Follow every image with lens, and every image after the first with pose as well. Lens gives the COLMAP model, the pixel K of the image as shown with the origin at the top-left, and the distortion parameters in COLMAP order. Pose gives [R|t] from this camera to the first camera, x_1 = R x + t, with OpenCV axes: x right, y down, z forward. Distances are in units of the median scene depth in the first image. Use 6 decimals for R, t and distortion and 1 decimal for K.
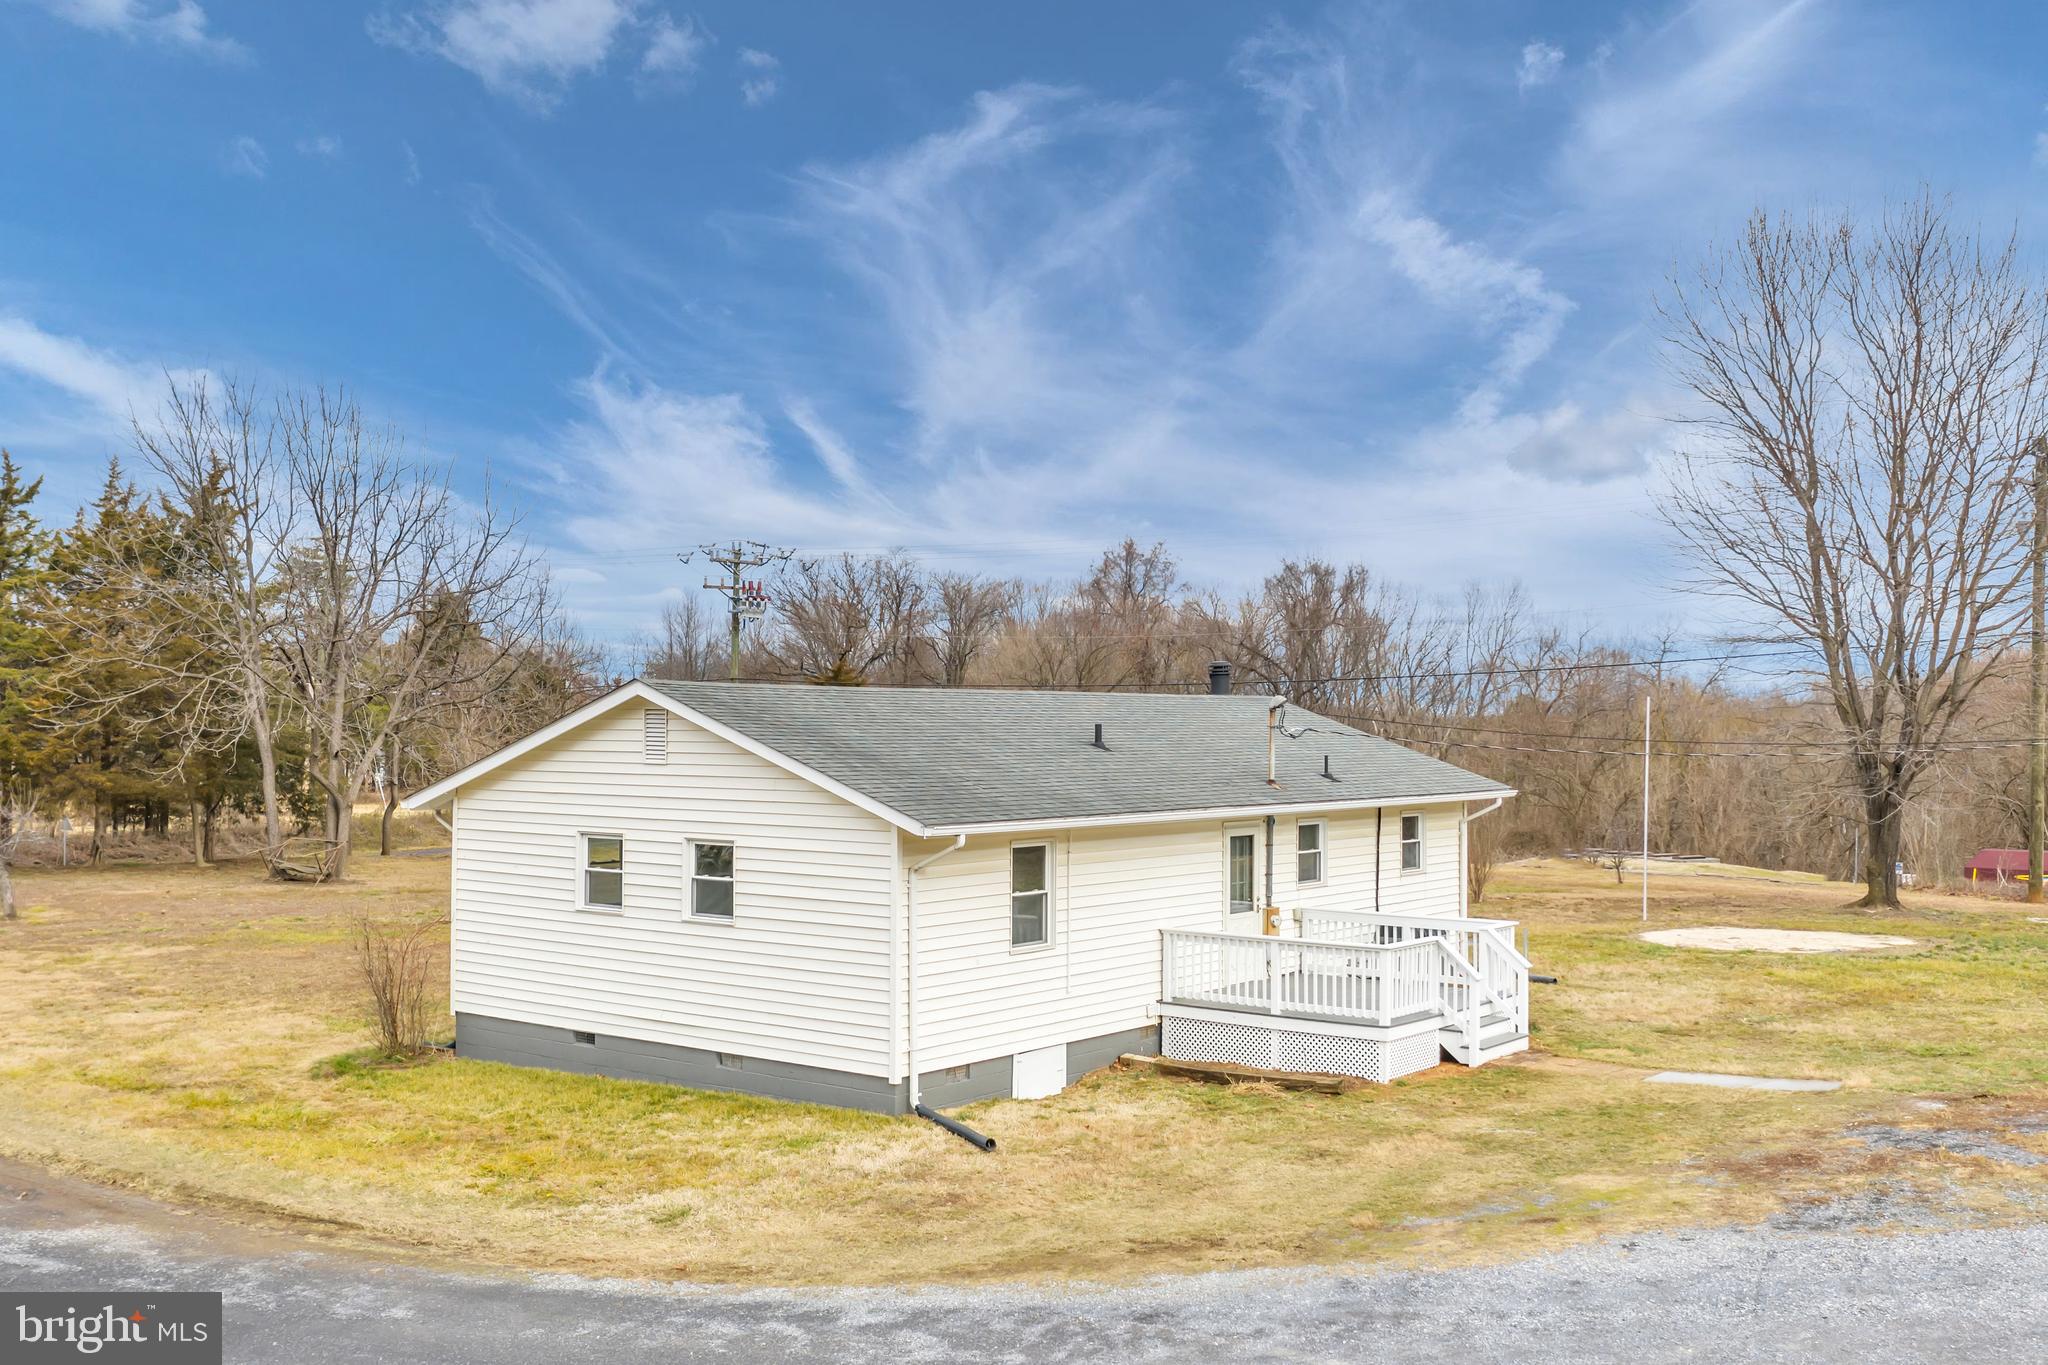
lens RADIAL K [[1995.2, 0, 1026.0], [0, 1995.2, 683.8], [0, 0, 1]] dist [-0.004151, 0.000000]
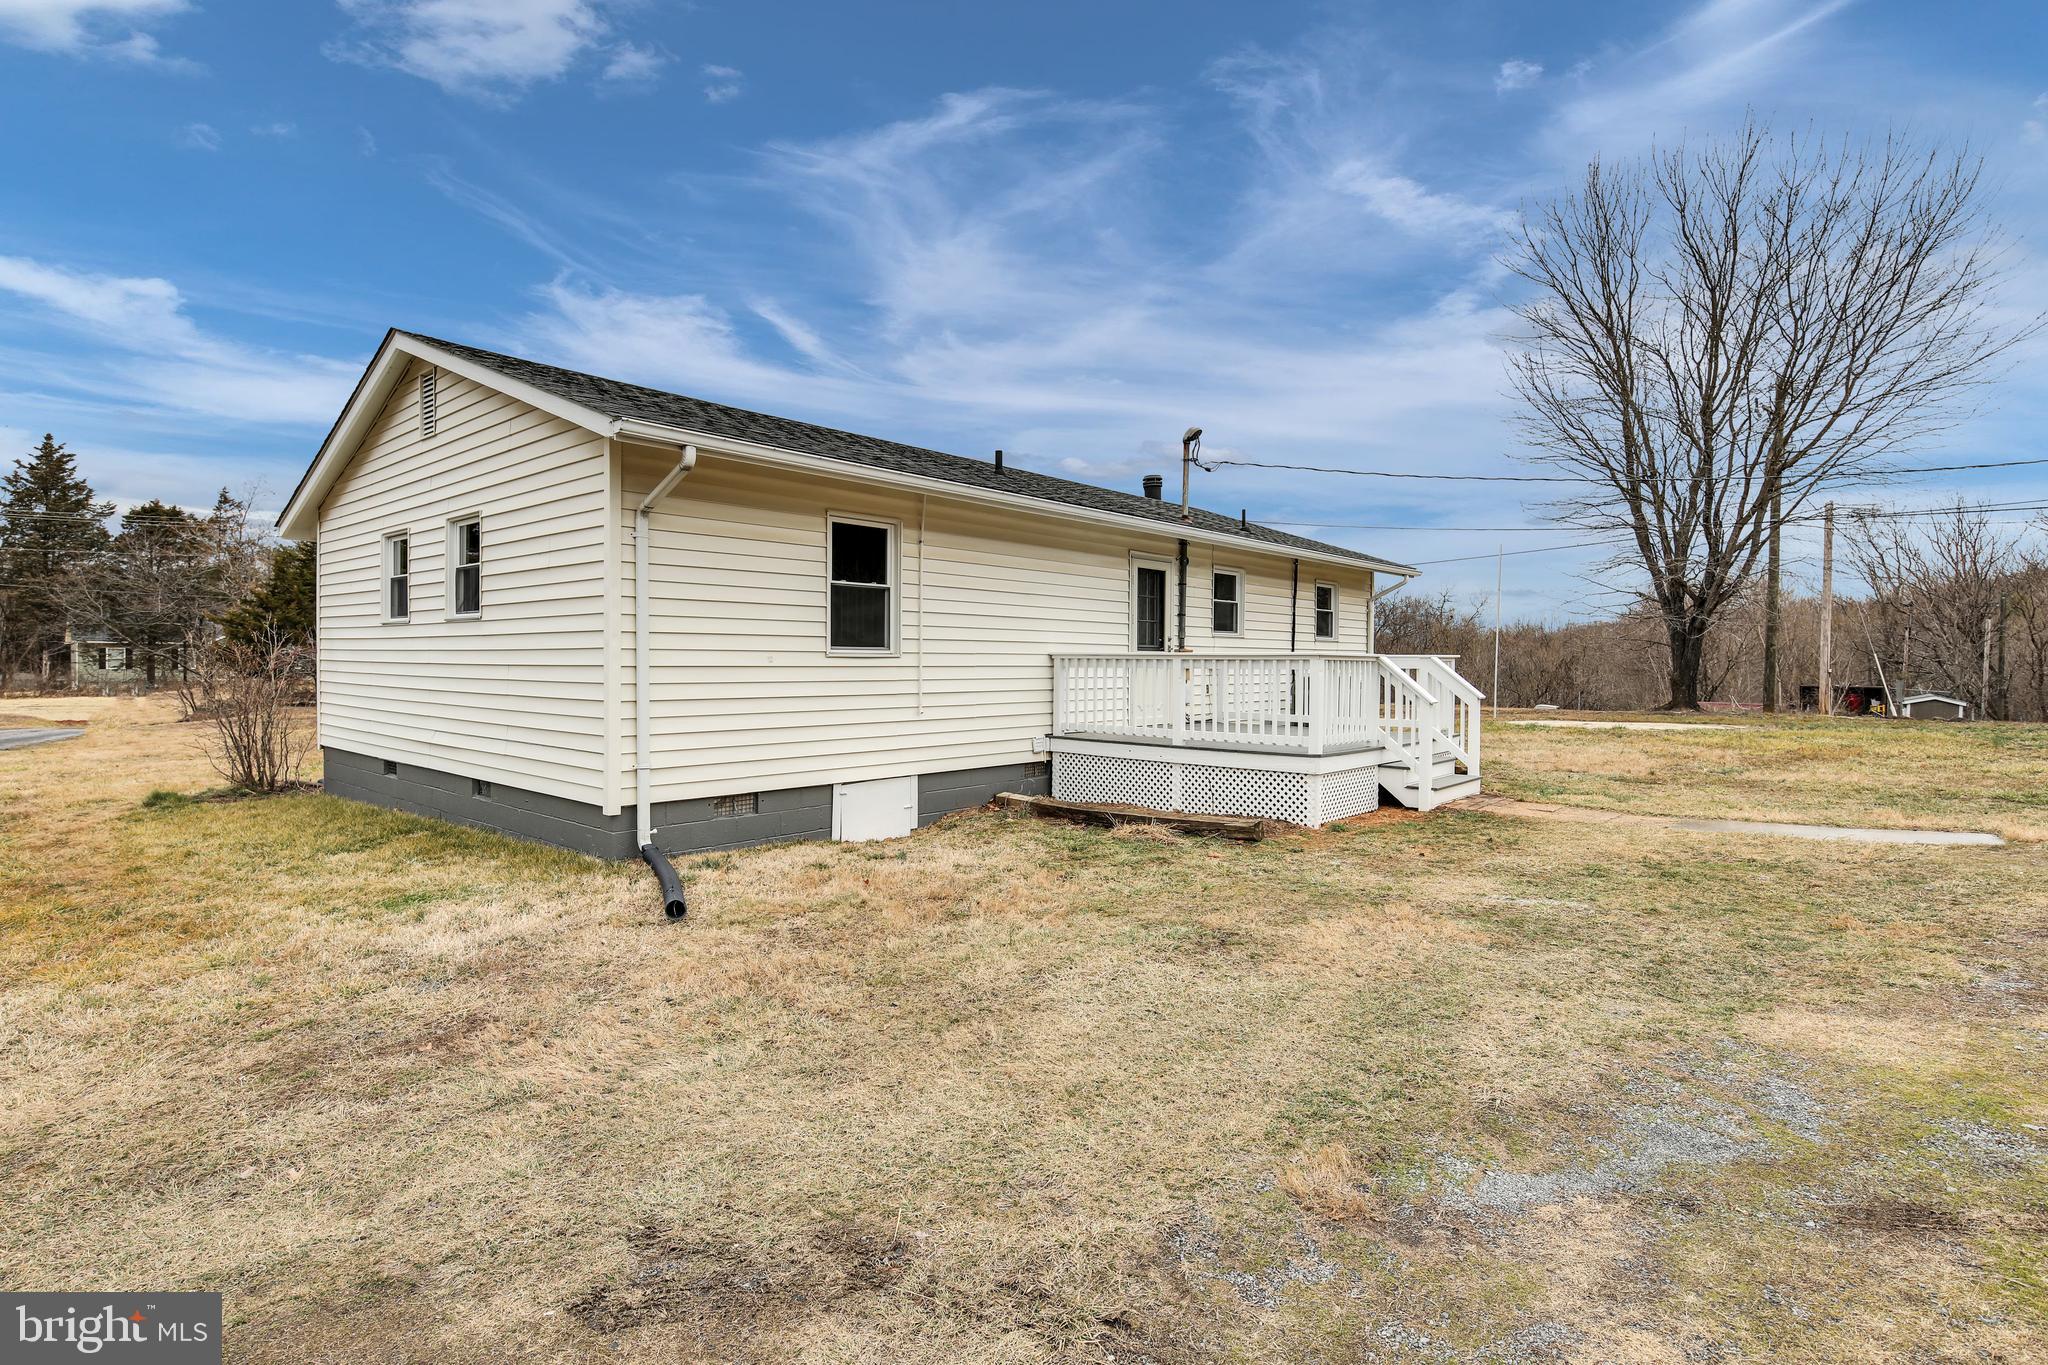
lens RADIAL K [[1006.0, 0, 1019.5], [0, 1006.0, 677.1], [0, 0, 1]] dist [0.003337, -0.001843]
pose [[0.997282, 0.001552, -0.073656, 0.095127], [0.001017, 0.999393, 0.034821, 0.129211], [0.073666, -0.034801, 0.996676, 0.610051]]
